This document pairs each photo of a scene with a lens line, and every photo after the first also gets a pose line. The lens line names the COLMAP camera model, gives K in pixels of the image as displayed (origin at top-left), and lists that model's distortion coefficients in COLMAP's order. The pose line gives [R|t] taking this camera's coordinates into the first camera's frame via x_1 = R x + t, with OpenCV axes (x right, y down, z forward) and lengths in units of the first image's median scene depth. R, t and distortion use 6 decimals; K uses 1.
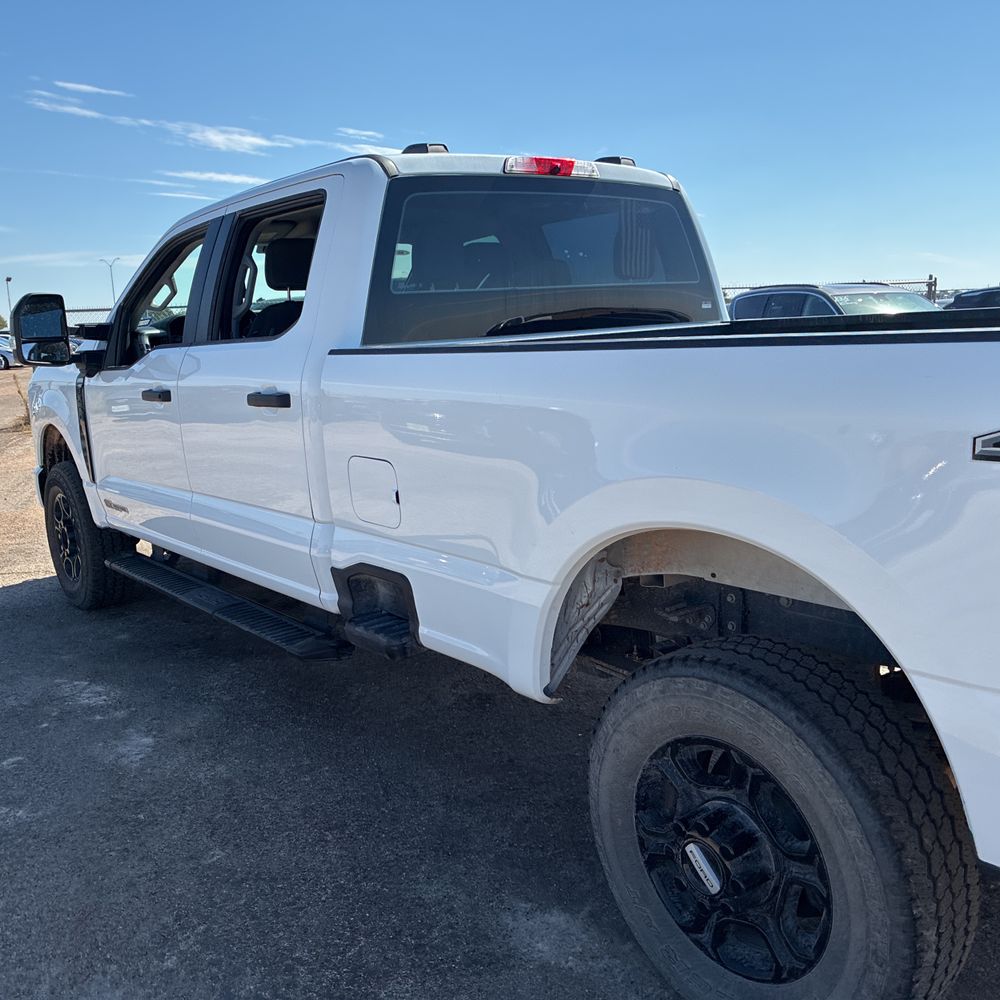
lens RADIAL K [[1020.5, 0, 500.3], [0, 1020.5, 481.1], [0, 0, 1]] dist [0.005420, 0.009839]
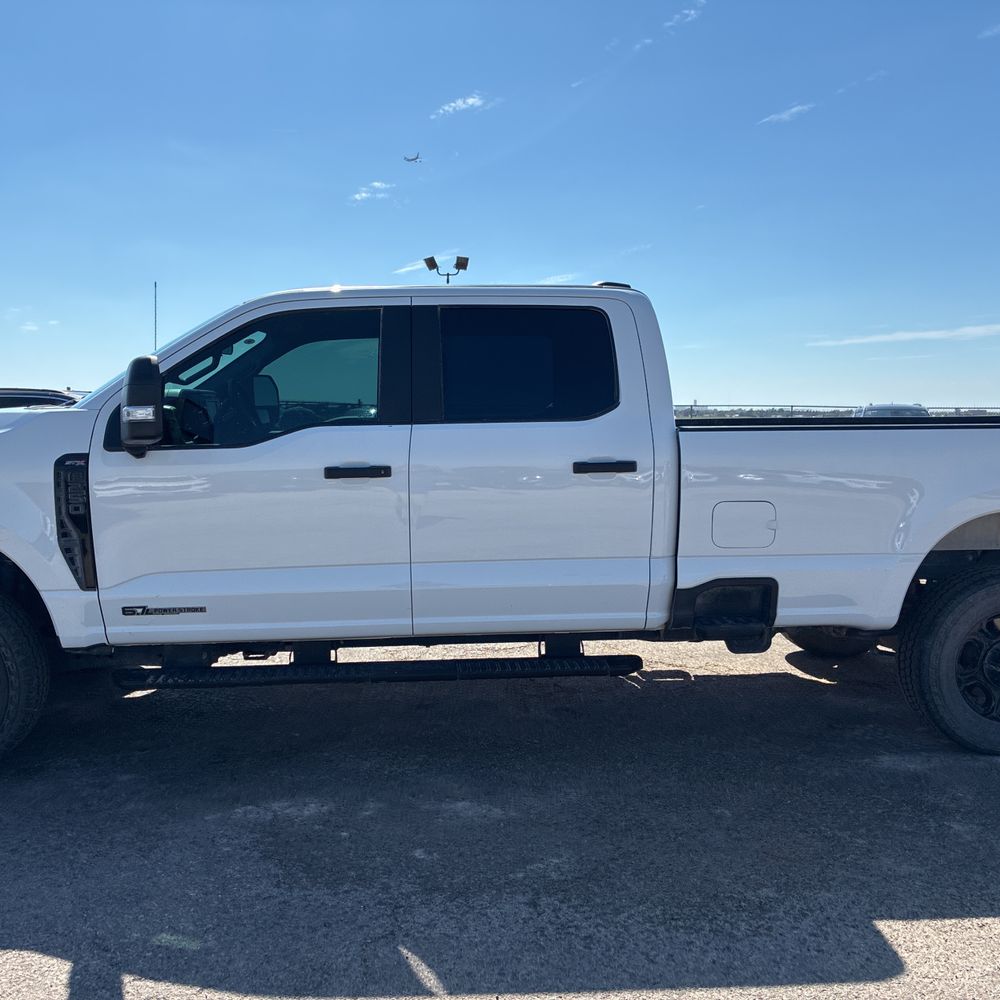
lens RADIAL K [[996.9, 0, 497.3], [0, 996.9, 482.7], [0, 0, 1]] dist [0.025690, -0.020061]
pose [[0.539490, -0.009260, 0.841941, -1.262898], [0.105401, 0.992817, -0.056618, -0.004975], [-0.835369, 0.119286, 0.536590, 0.430458]]
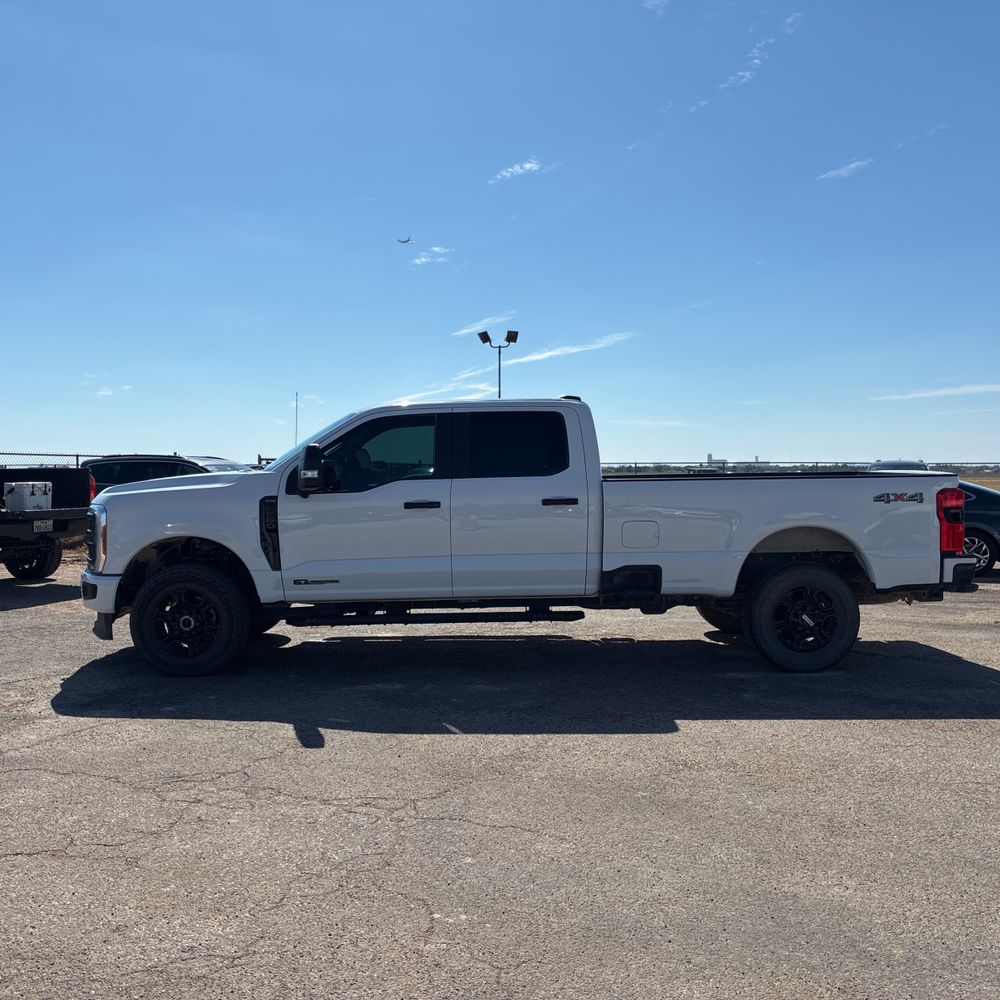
lens RADIAL K [[996.9, 0, 497.3], [0, 996.9, 482.7], [0, 0, 1]] dist [0.025690, -0.020061]
pose [[0.588272, 0.035614, 0.807879, -1.962907], [0.105584, 0.987095, -0.120397, 0.119743], [-0.801741, 0.156125, 0.576920, -0.146034]]
